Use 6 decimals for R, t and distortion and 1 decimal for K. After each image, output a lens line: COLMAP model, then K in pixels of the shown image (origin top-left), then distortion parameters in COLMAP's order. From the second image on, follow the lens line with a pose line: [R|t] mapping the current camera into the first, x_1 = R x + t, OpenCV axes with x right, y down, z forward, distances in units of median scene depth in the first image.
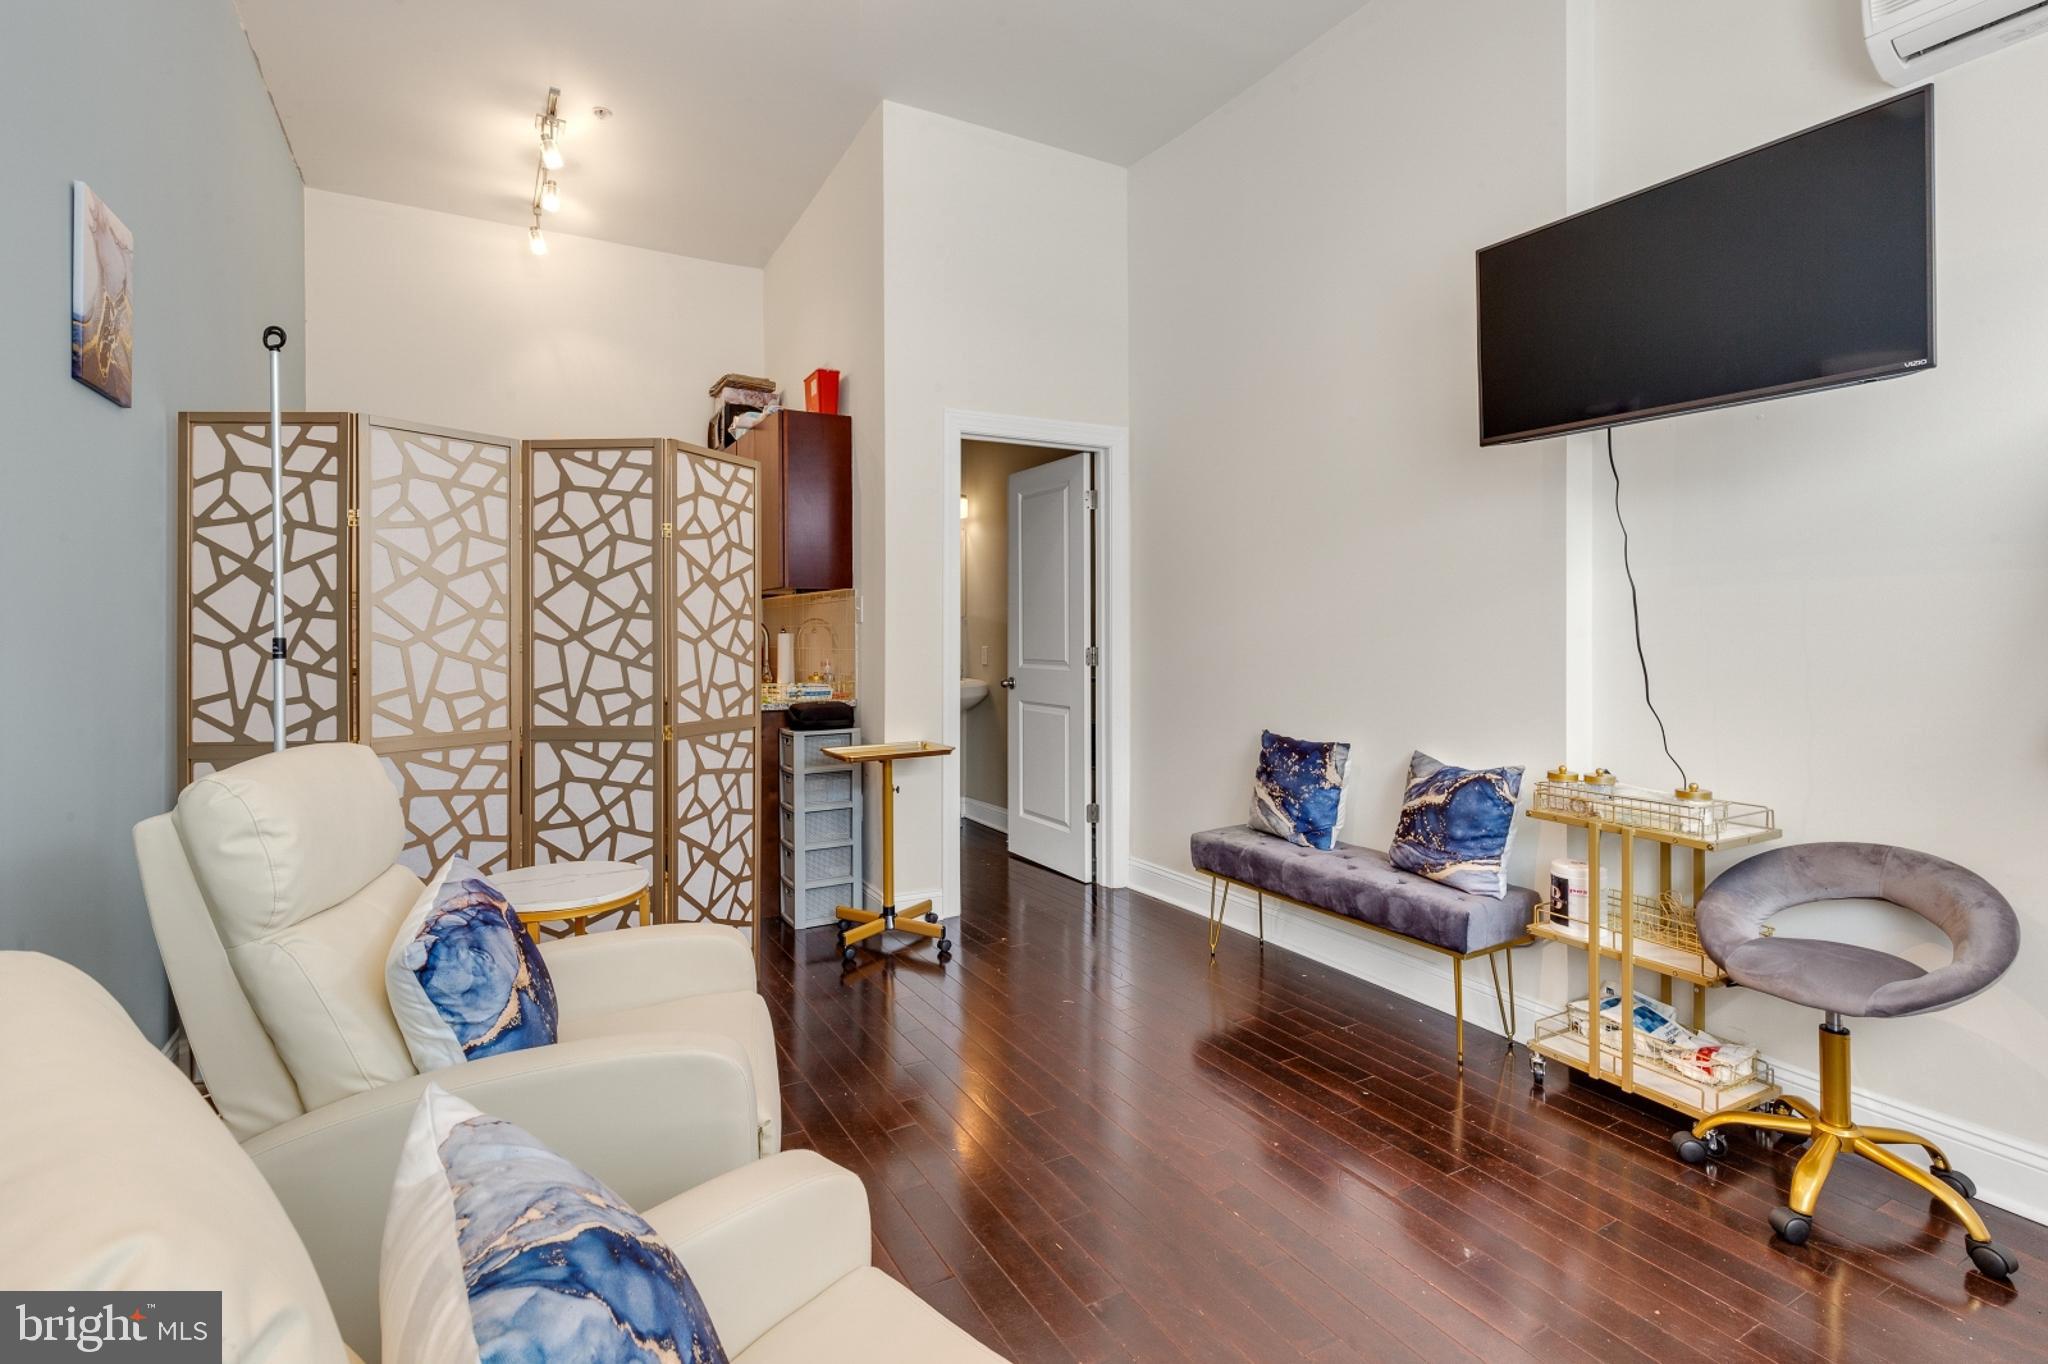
lens RADIAL K [[956.2, 0, 1020.2], [0, 956.2, 626.6], [0, 0, 1]] dist [0.013500, -0.000299]
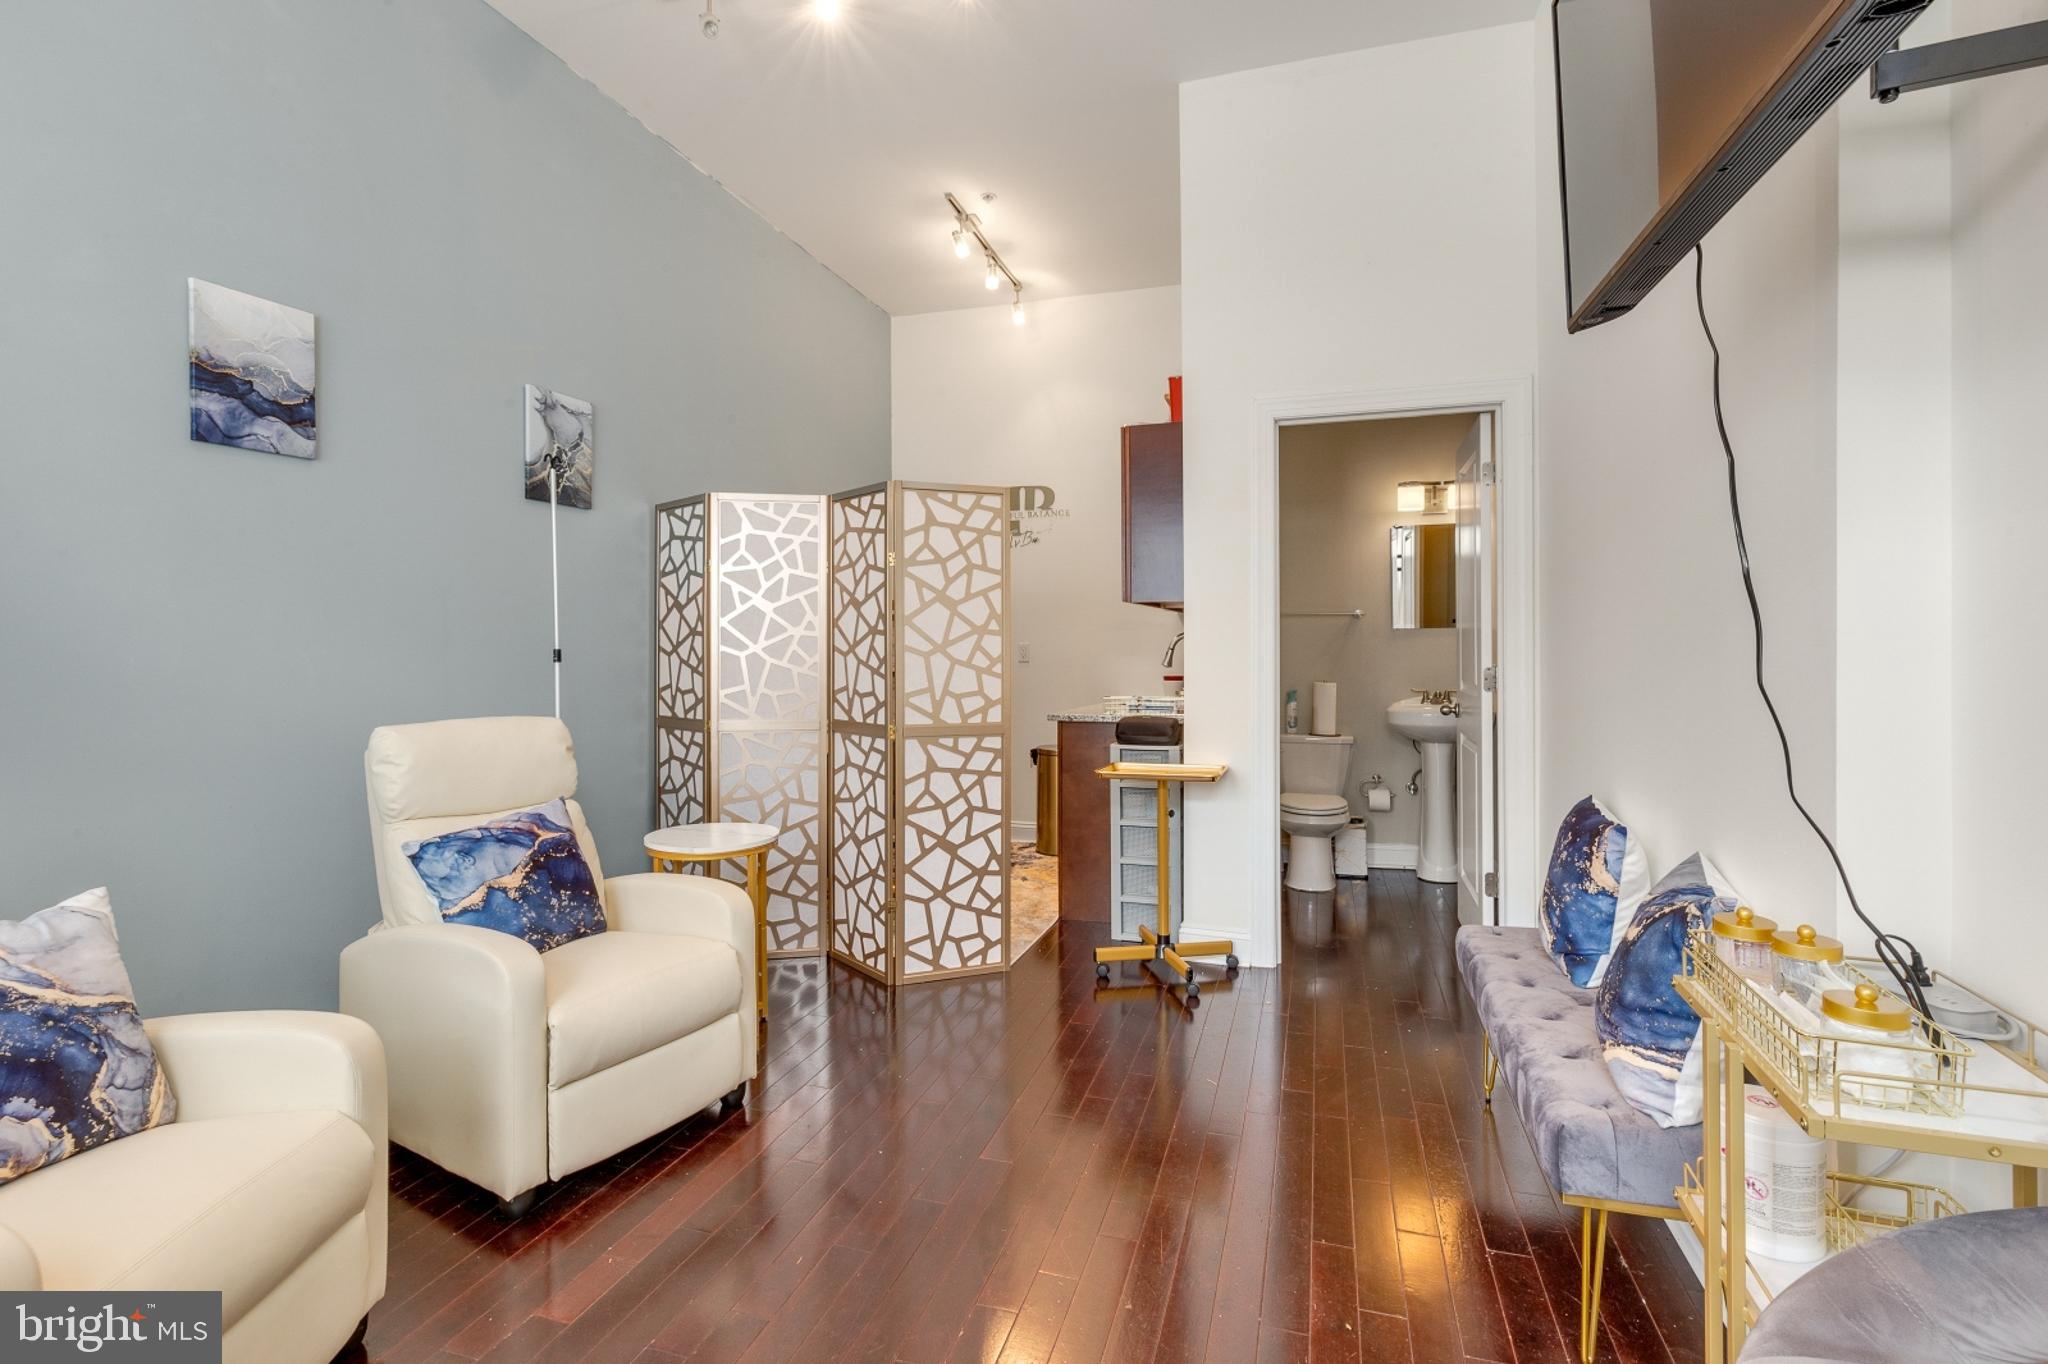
lens RADIAL K [[960.4, 0, 1024.7], [0, 960.4, 646.9], [0, 0, 1]] dist [-0.001110, -0.002139]
pose [[0.684638, 0.004878, -0.728867, 0.559242], [0.000191, 0.999976, 0.006872, -0.001115], [0.728884, -0.004844, 0.684621, 0.295542]]
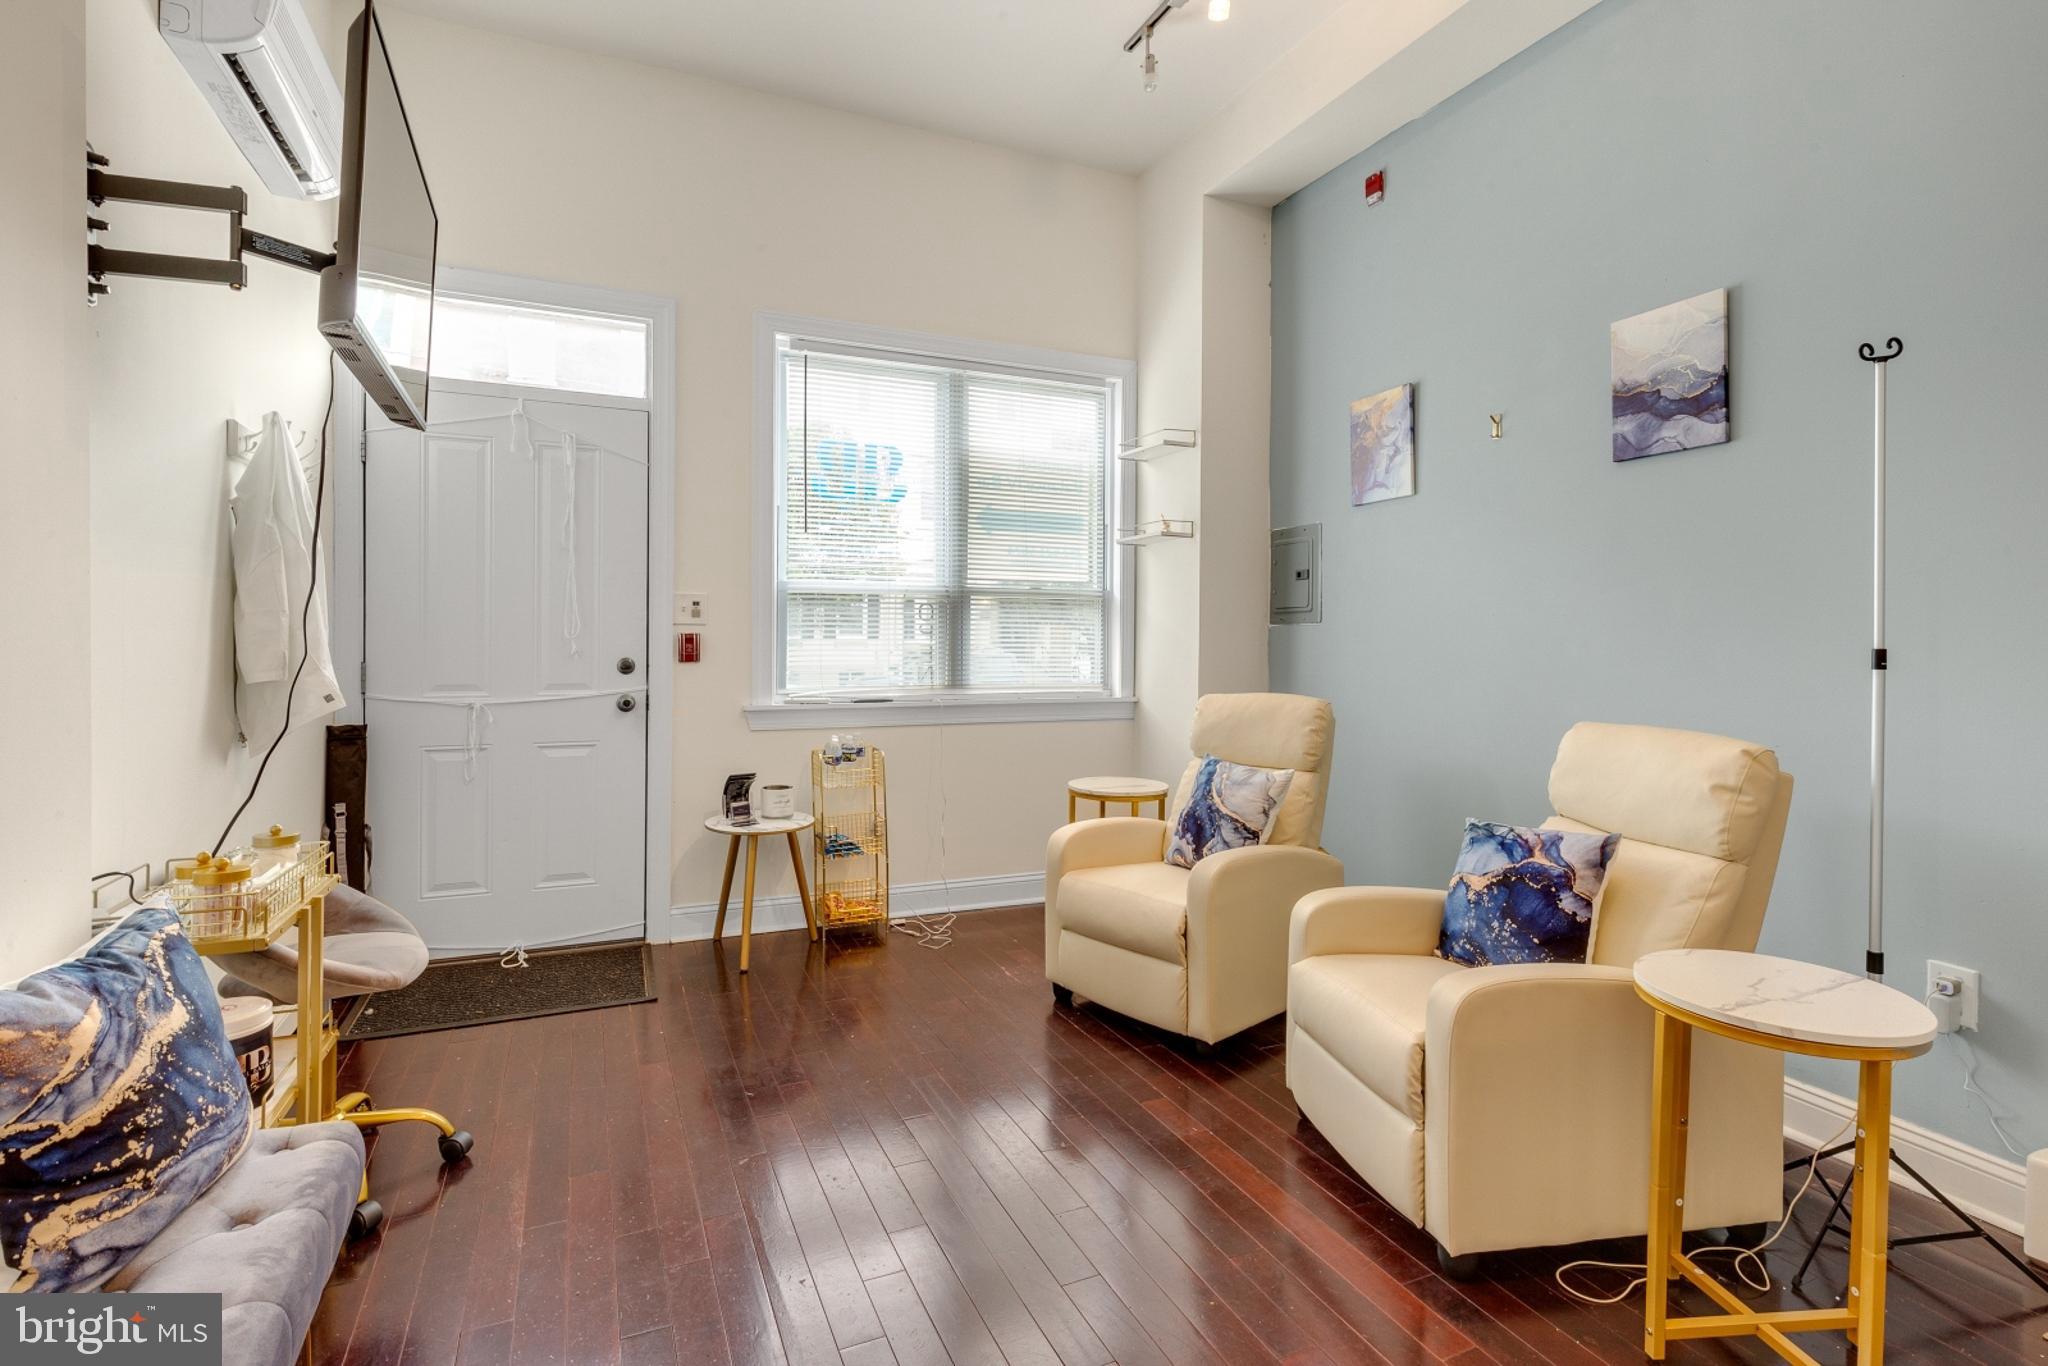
lens RADIAL K [[941.2, 0, 1016.8], [0, 941.2, 653.8], [0, 0, 1]] dist [0.001141, -0.001314]
pose [[-0.996597, -0.006512, 0.082175, 0.023928], [-0.005019, 0.999819, 0.018360, 0.002886], [-0.082280, 0.017885, -0.996449, 1.255595]]
